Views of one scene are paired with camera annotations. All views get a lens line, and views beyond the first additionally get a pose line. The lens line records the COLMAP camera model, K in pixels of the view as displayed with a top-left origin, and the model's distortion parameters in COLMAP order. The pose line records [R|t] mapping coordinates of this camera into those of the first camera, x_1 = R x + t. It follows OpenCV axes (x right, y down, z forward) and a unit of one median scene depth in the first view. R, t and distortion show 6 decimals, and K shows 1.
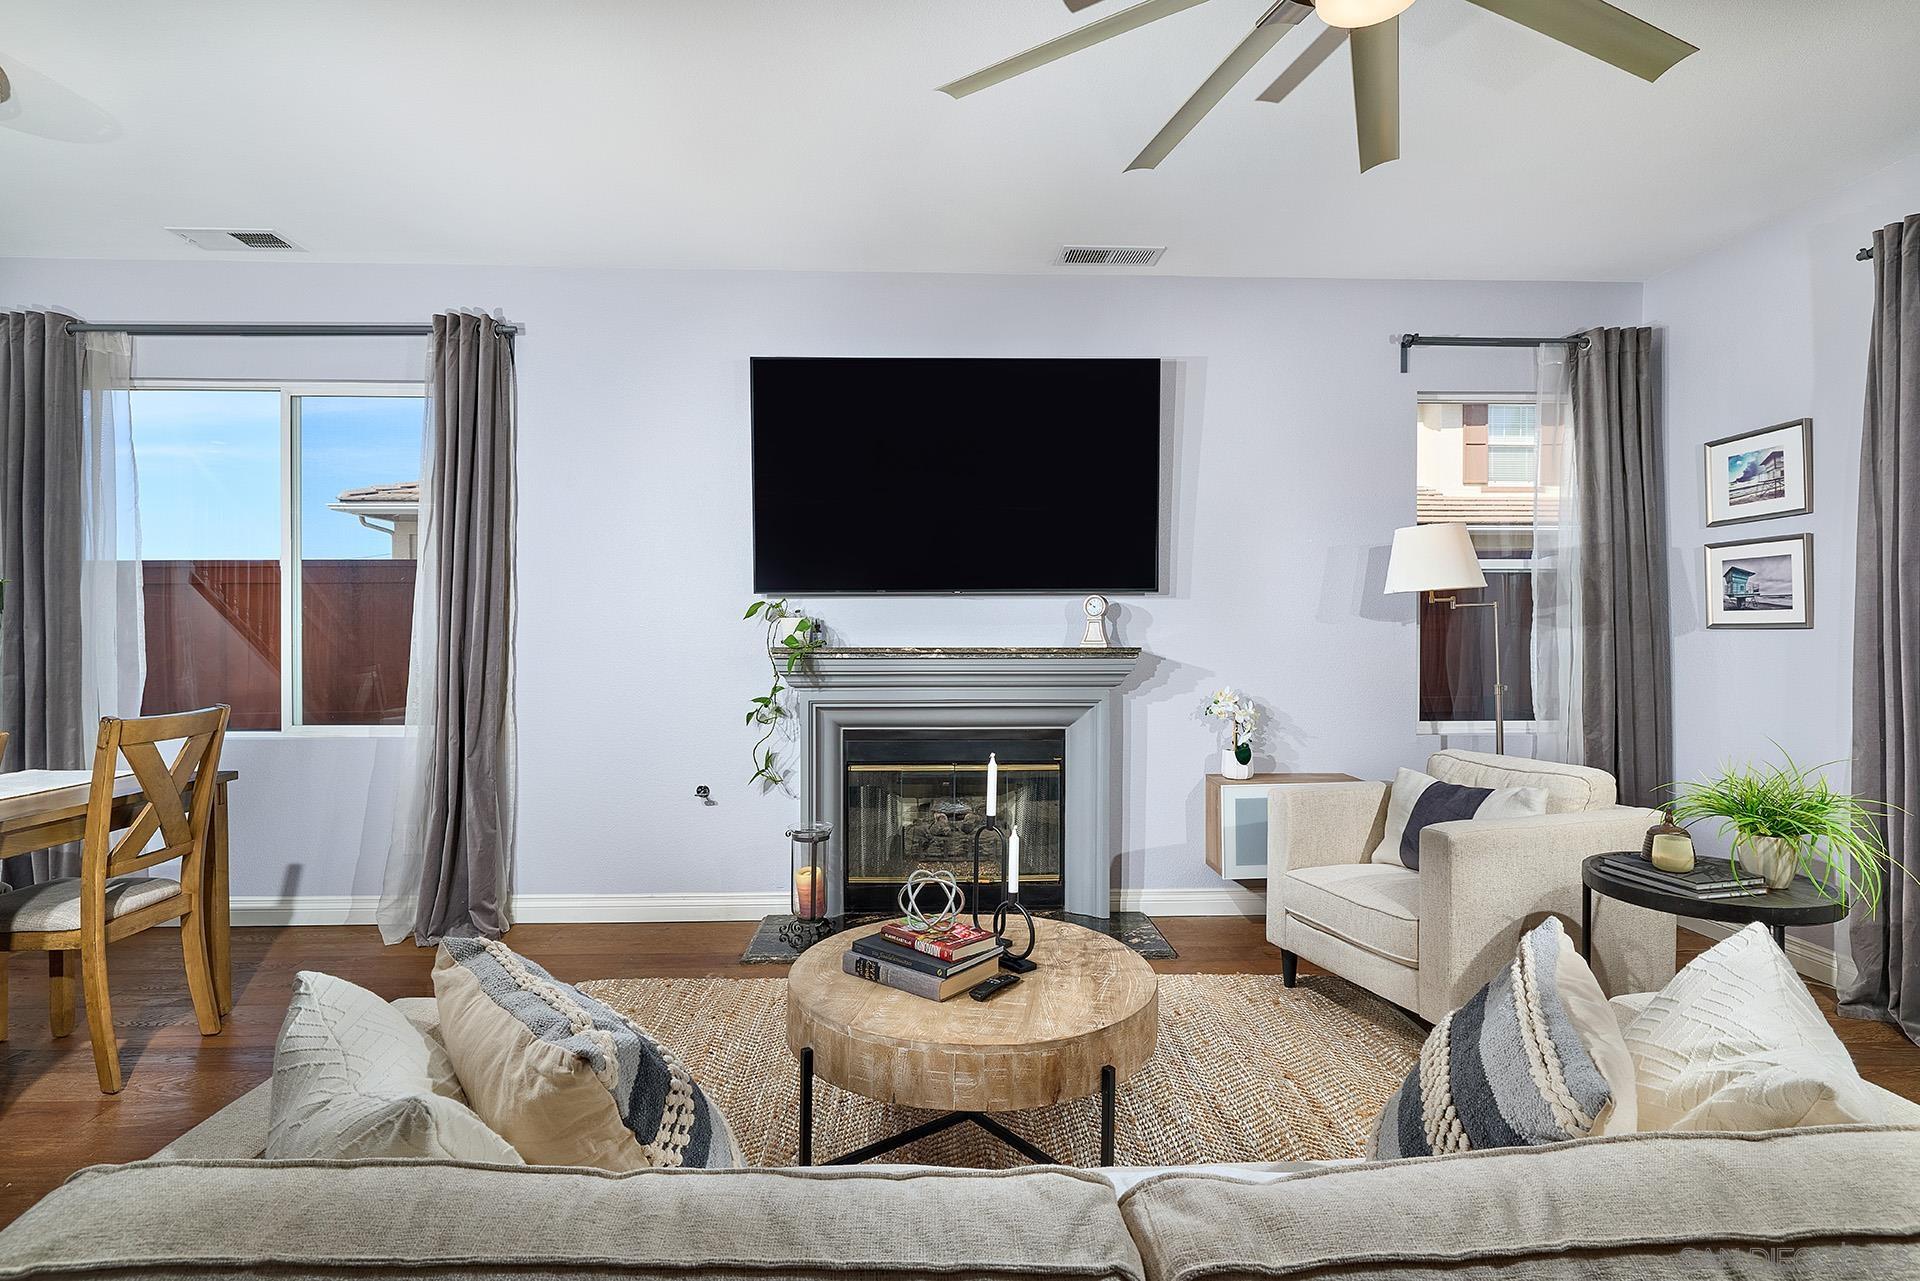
lens RADIAL K [[964.7, 0, 960.0], [0, 964.7, 640.5], [0, 0, 1]] dist [-0.002917, -0.000610]
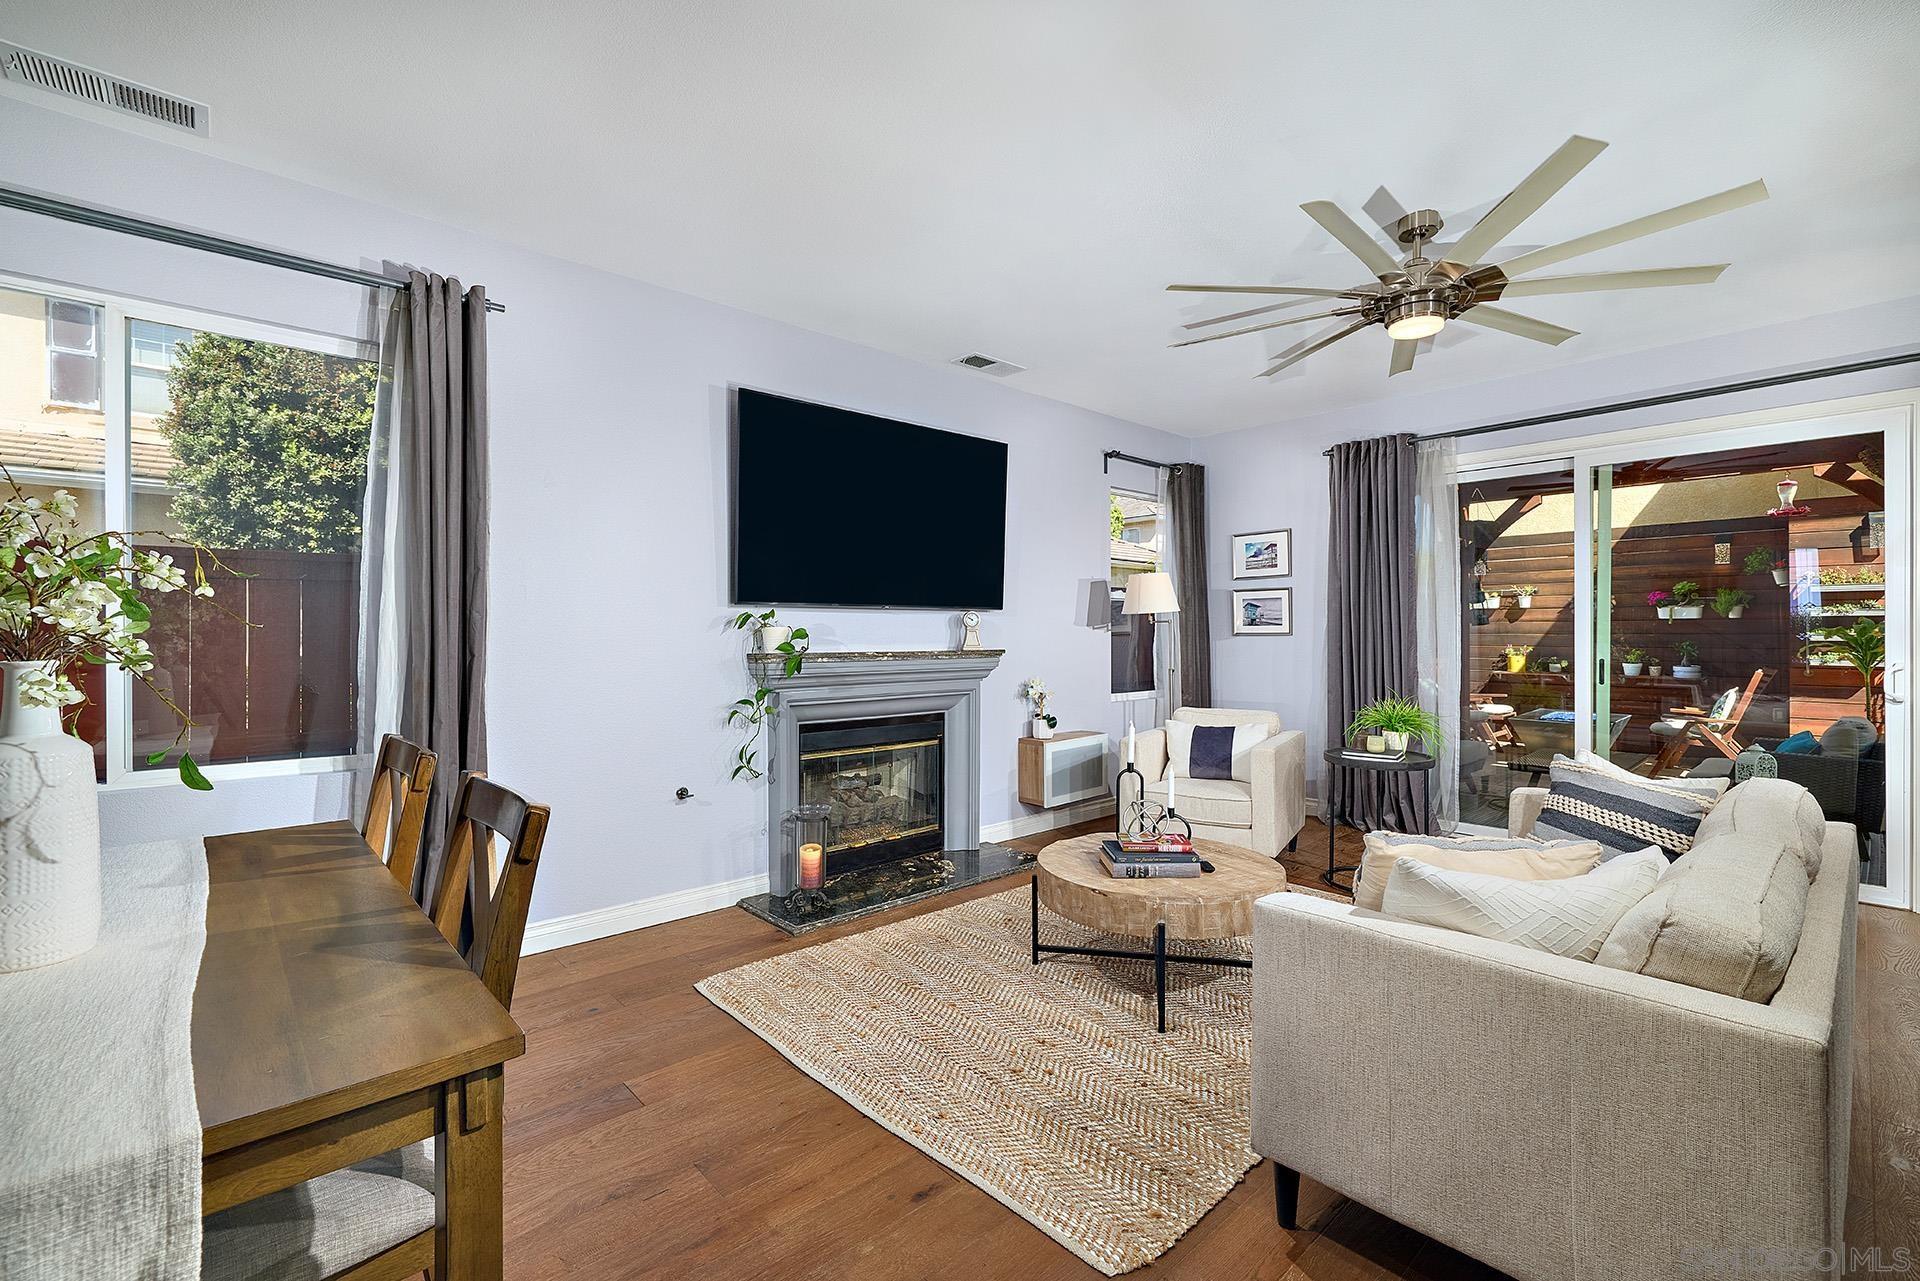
lens RADIAL K [[839.1, 0, 960.0], [0, 839.1, 640.5], [0, 0, 1]] dist [0.001250, 0.000128]
pose [[0.761207, -0.005651, 0.648485, -0.630932], [0.008007, 0.999968, -0.000685, -0.005614], [-0.648460, 0.005714, 0.761227, 0.114116]]
